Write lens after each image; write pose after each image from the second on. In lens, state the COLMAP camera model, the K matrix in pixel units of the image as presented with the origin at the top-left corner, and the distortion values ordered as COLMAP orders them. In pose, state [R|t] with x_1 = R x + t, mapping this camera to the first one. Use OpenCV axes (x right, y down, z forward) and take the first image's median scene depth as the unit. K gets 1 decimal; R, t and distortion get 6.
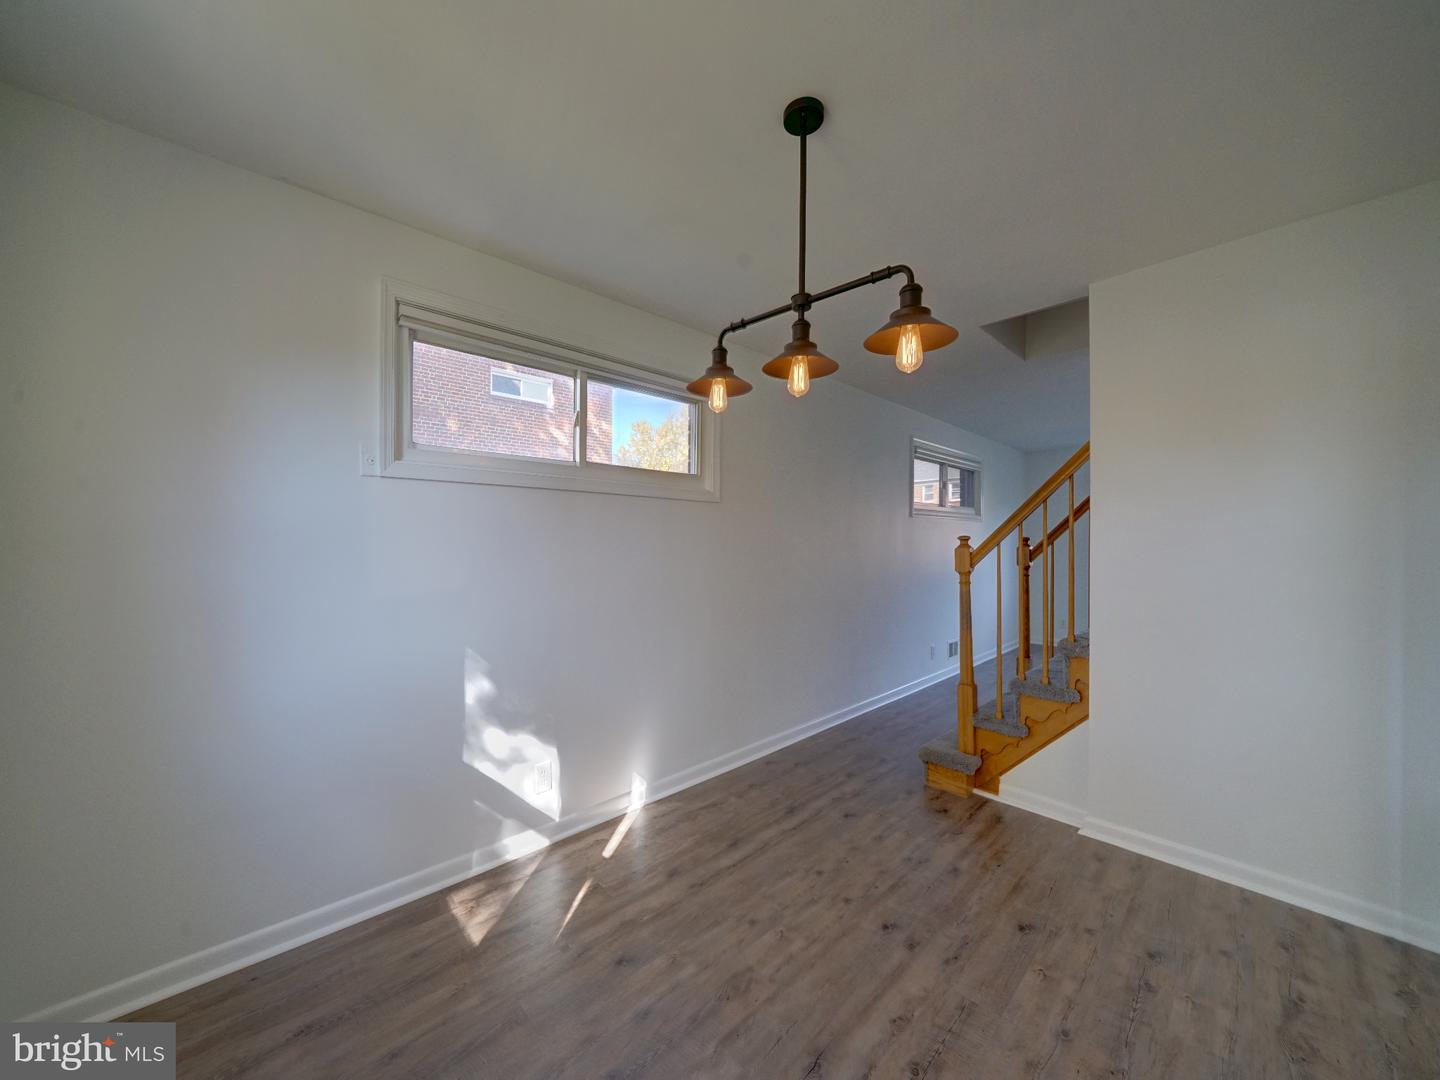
lens RADIAL K [[535.2, 0, 689.4], [0, 535.2, 547.4], [0, 0, 1]] dist [-0.016753, 0.000477]
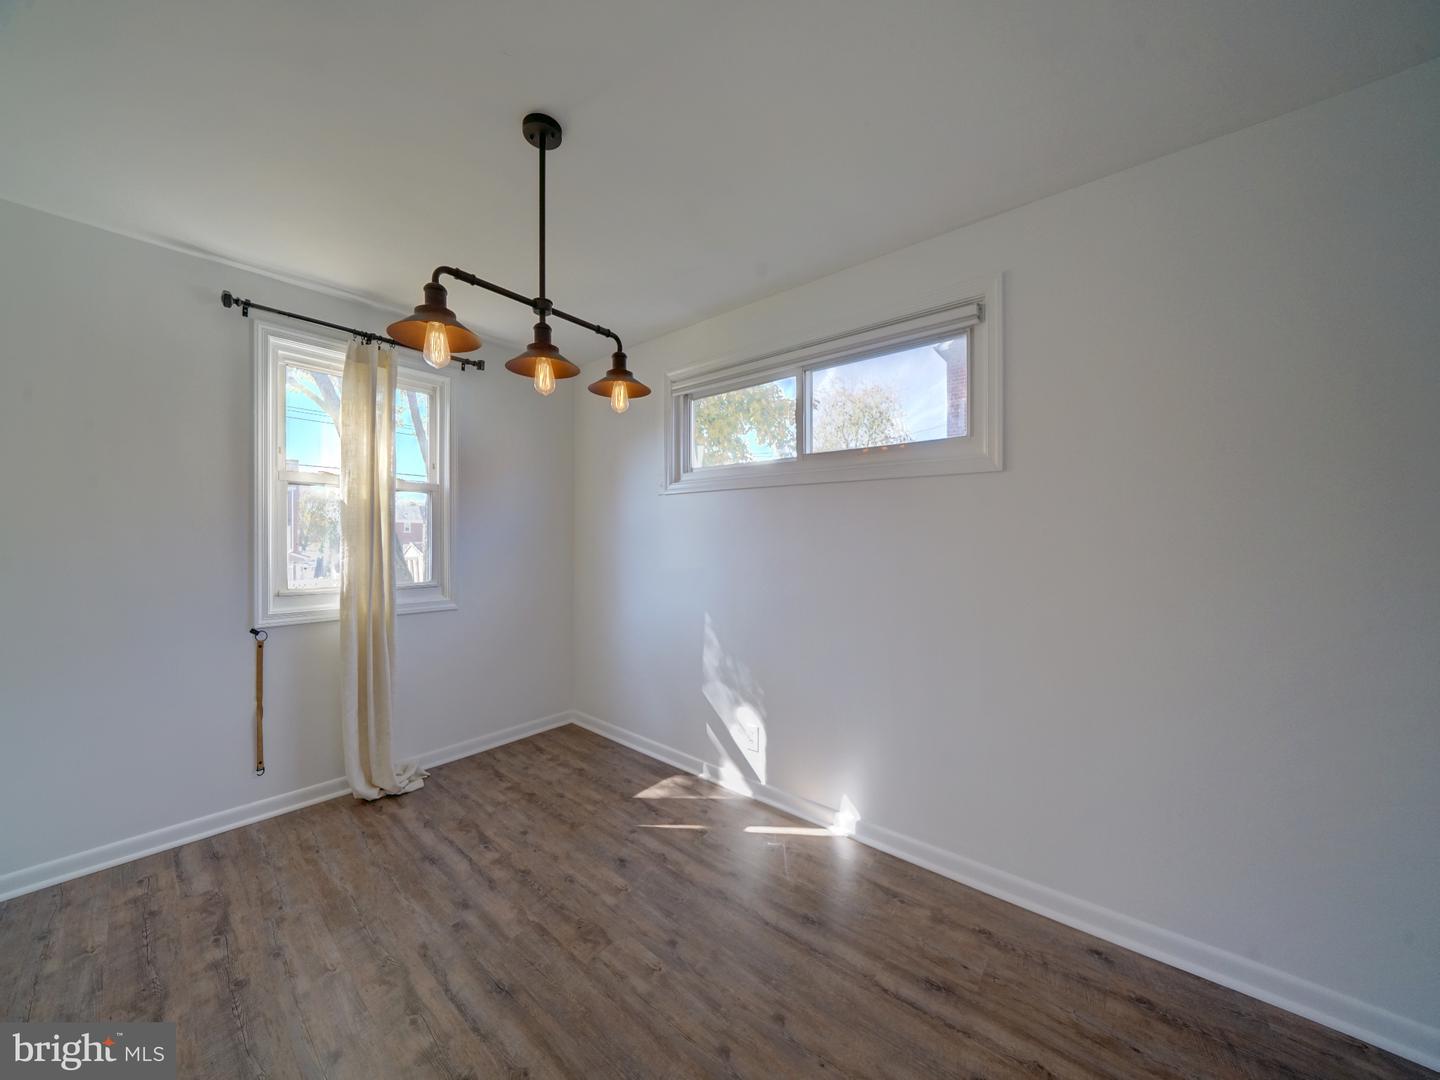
lens RADIAL K [[503.5, 0, 707.2], [0, 503.5, 543.2], [0, 0, 1]] dist [-0.019391, 0.000423]
pose [[0.121051, 0.008005, -0.992614, 0.961489], [-0.010148, 0.999925, 0.006827, 0.003509], [0.992594, 0.009247, 0.121123, 0.931327]]
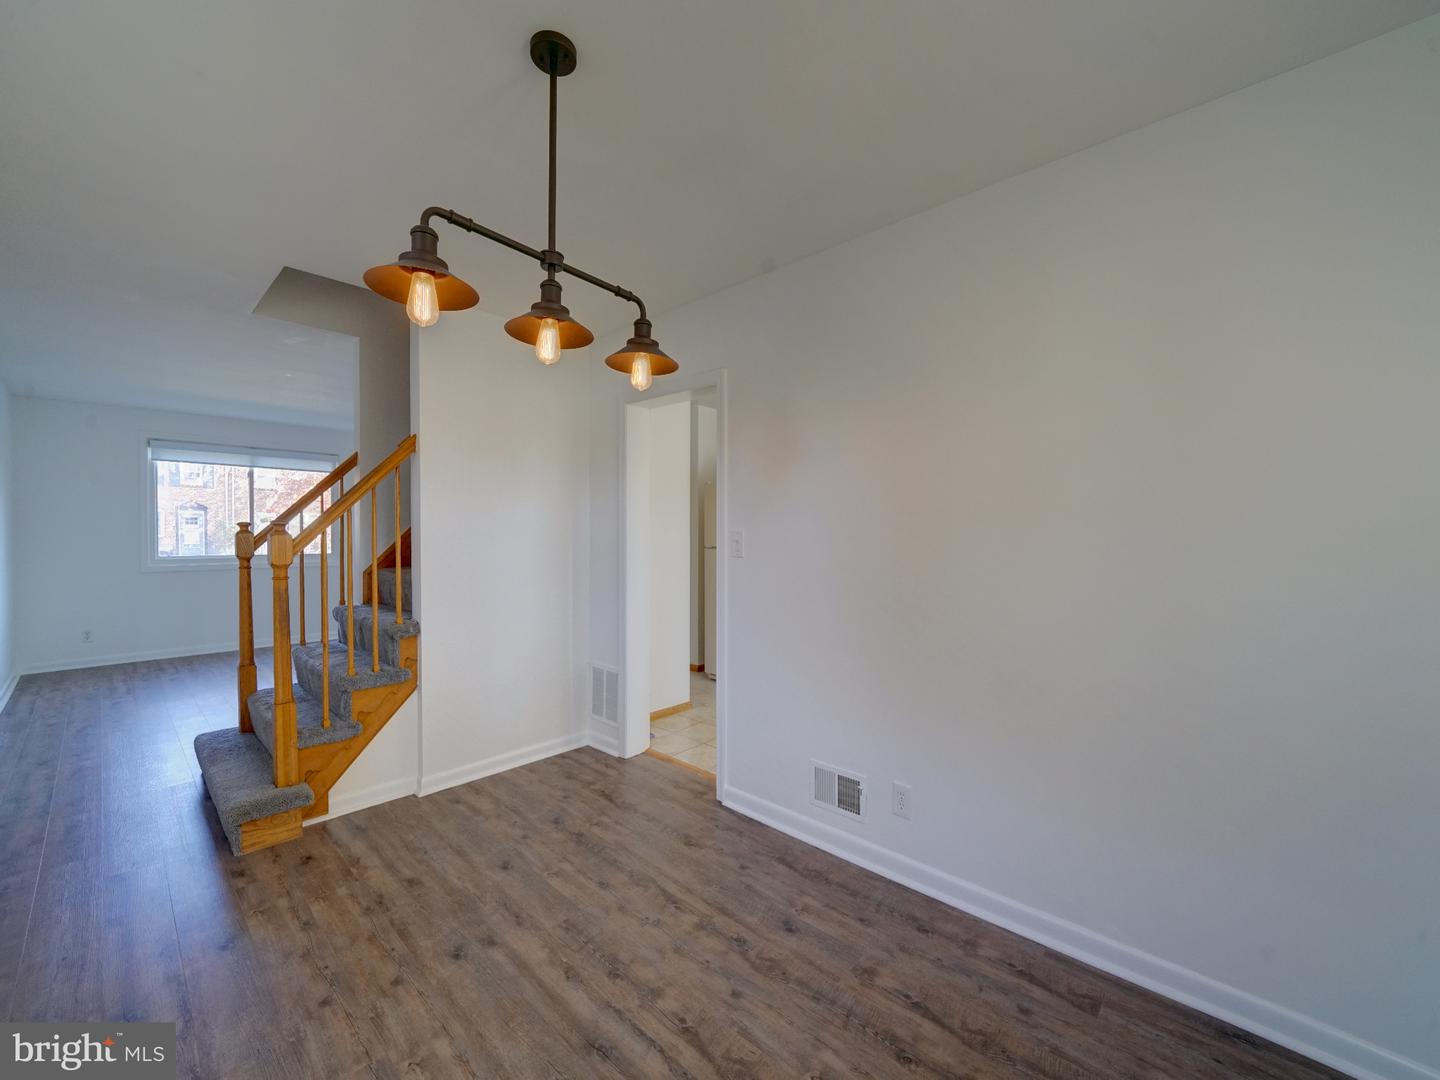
lens RADIAL K [[563.6, 0, 725.2], [0, 563.6, 547.1], [0, 0, 1]] dist [-0.001462, -0.000158]
pose [[-0.098565, -0.024623, 0.994826, -0.591529], [0.000346, 0.999693, 0.024778, -0.002343], [-0.995131, 0.002786, -0.098526, 0.618711]]
